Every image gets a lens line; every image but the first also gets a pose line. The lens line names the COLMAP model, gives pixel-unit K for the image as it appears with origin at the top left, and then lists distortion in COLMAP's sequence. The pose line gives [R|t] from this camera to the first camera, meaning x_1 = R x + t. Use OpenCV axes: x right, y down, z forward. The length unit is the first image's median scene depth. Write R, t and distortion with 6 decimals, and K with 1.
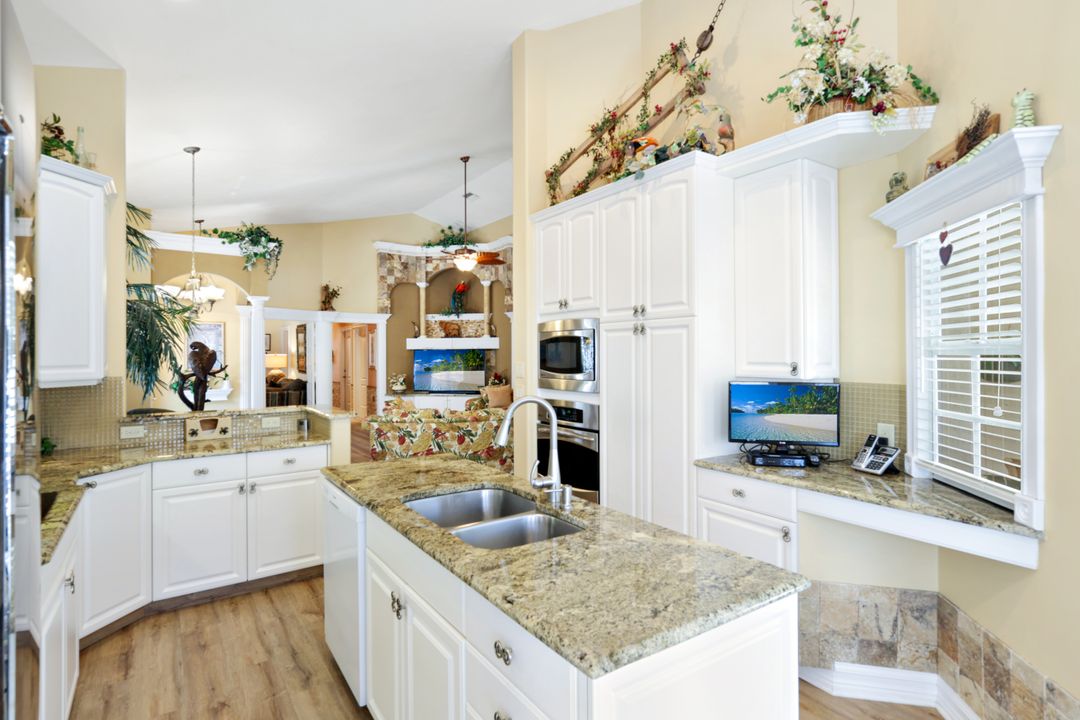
lens RADIAL K [[539.2, 0, 541.6], [0, 539.2, 357.7], [0, 0, 1]] dist [0.001817, 0.000511]
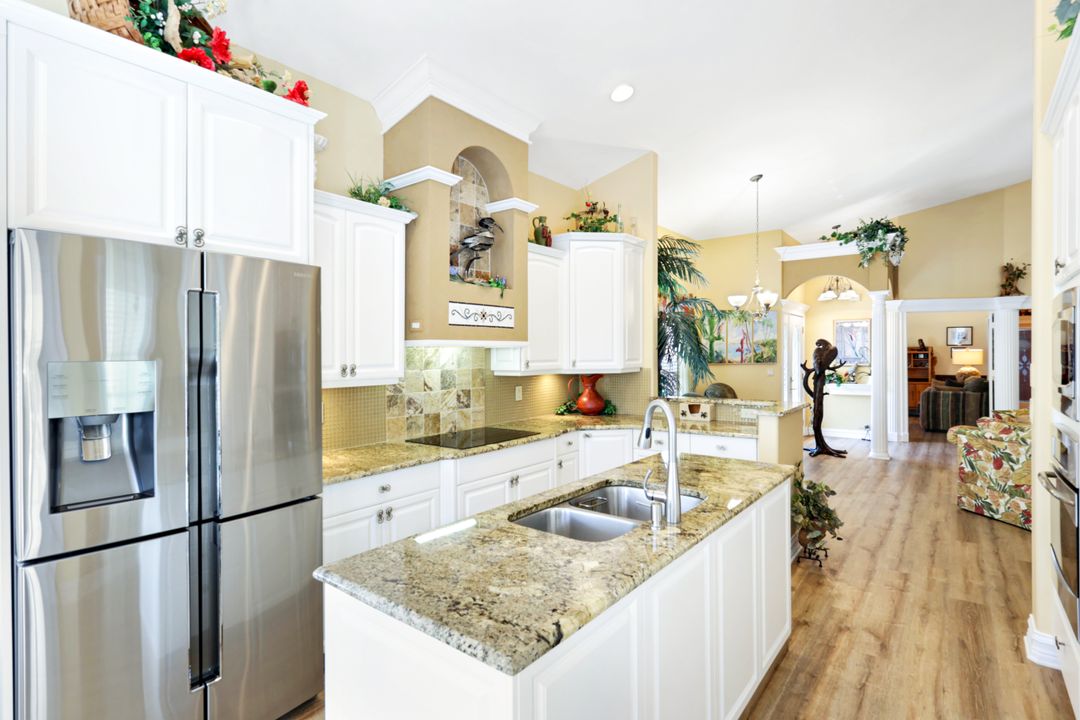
lens RADIAL K [[514.9, 0, 535.4], [0, 514.9, 353.7], [0, 0, 1]] dist [0.003498, 0.000276]
pose [[0.314008, 0.001224, -0.949420, 0.180482], [0.001056, 0.999998, 0.001639, -0.002651], [0.949420, -0.001518, 0.314006, 0.124562]]
